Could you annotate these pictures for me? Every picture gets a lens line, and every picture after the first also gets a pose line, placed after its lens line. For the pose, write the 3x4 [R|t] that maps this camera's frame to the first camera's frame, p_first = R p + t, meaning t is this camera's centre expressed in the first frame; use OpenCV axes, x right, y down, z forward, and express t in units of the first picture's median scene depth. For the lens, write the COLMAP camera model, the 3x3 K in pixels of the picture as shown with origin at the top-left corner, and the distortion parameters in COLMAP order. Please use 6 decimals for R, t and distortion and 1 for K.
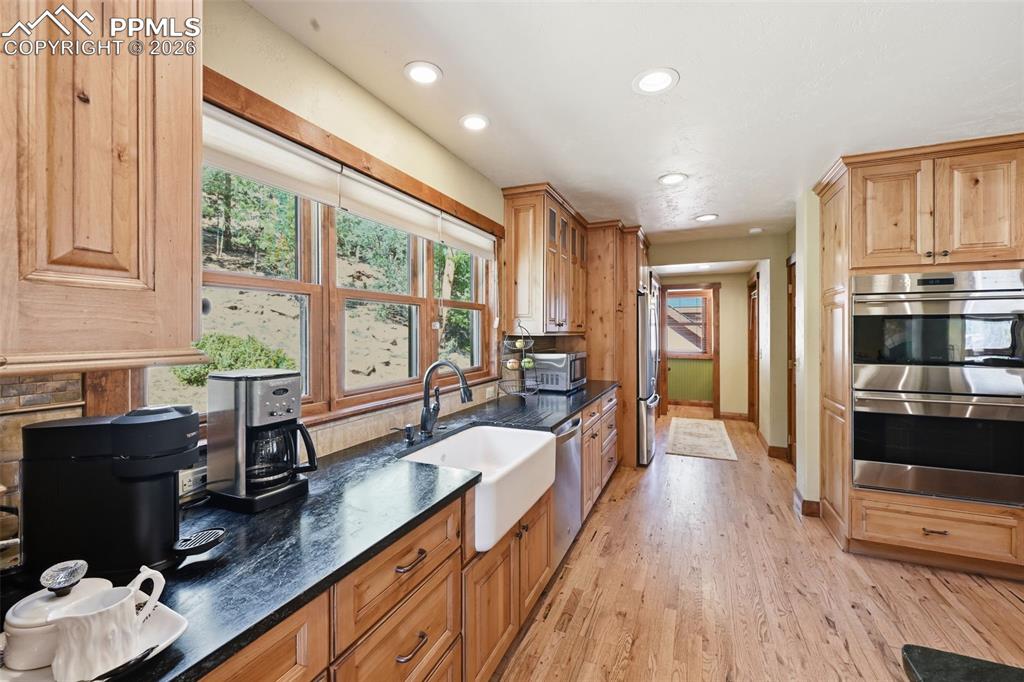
lens RADIAL K [[420.9, 0, 513.2], [0, 420.9, 333.1], [0, 0, 1]] dist [-0.000439, -0.000085]
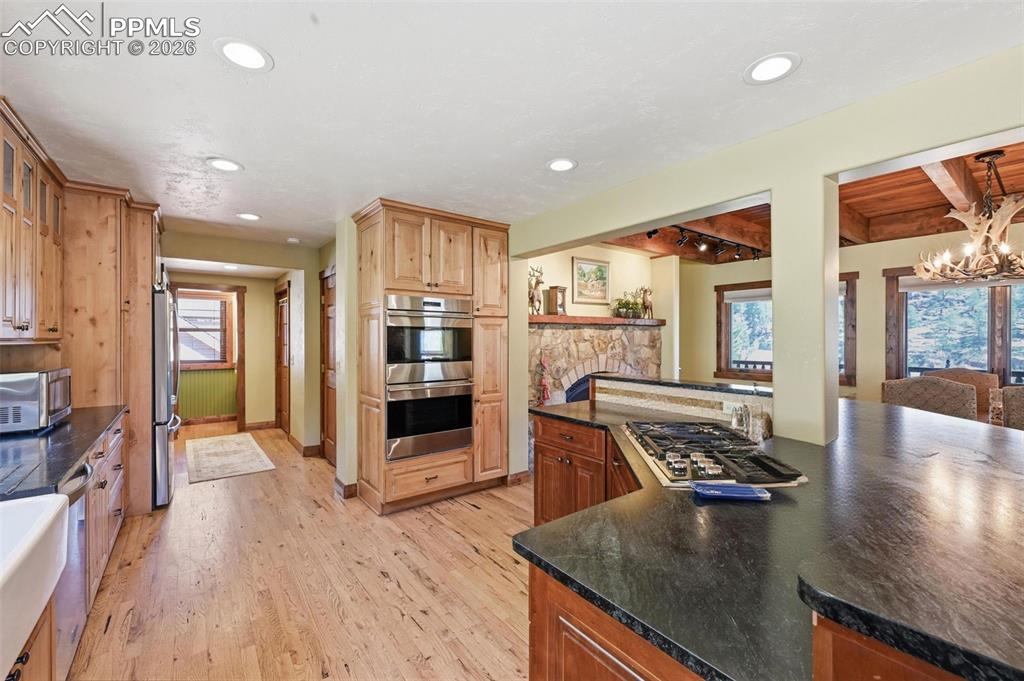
lens RADIAL K [[420.3, 0, 512.8], [0, 420.3, 340.9], [0, 0, 1]] dist [0.000206, -0.000195]
pose [[0.484085, -0.003822, 0.875013, -0.089782], [0.002068, 0.999993, 0.003224, -0.000494], [-0.875018, 0.000249, 0.484089, 0.046452]]
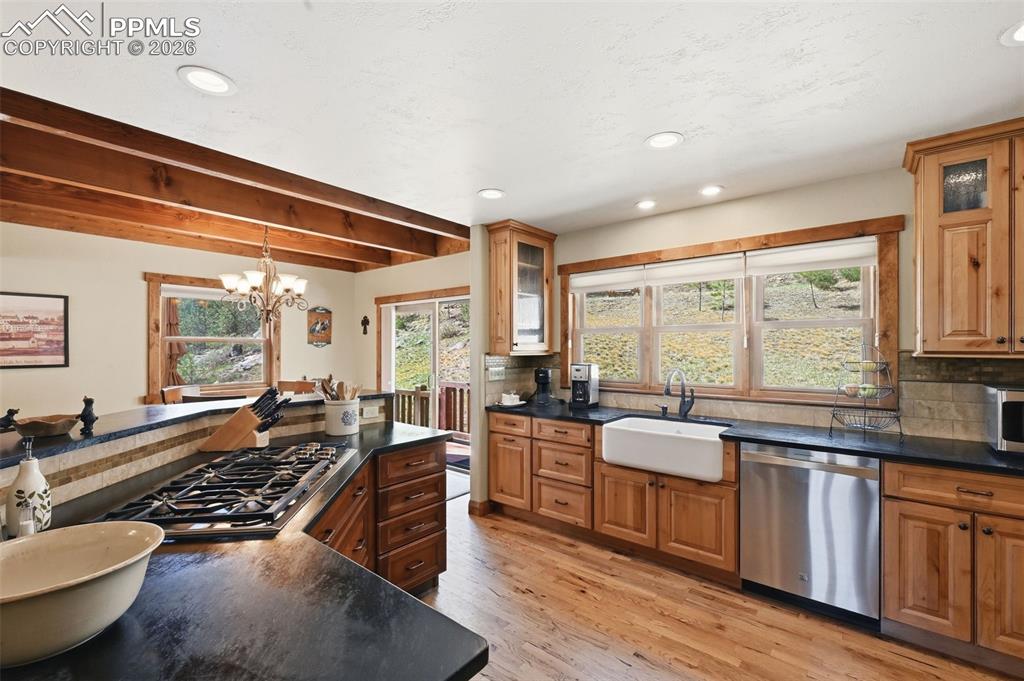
lens RADIAL K [[420.3, 0, 512.8], [0, 420.3, 340.9], [0, 0, 1]] dist [0.000206, -0.000195]
pose [[-0.266224, -0.009615, -0.963863, 0.916458], [-0.002665, 0.999954, -0.009239, -0.012779], [0.963907, 0.000109, -0.266238, 0.517853]]
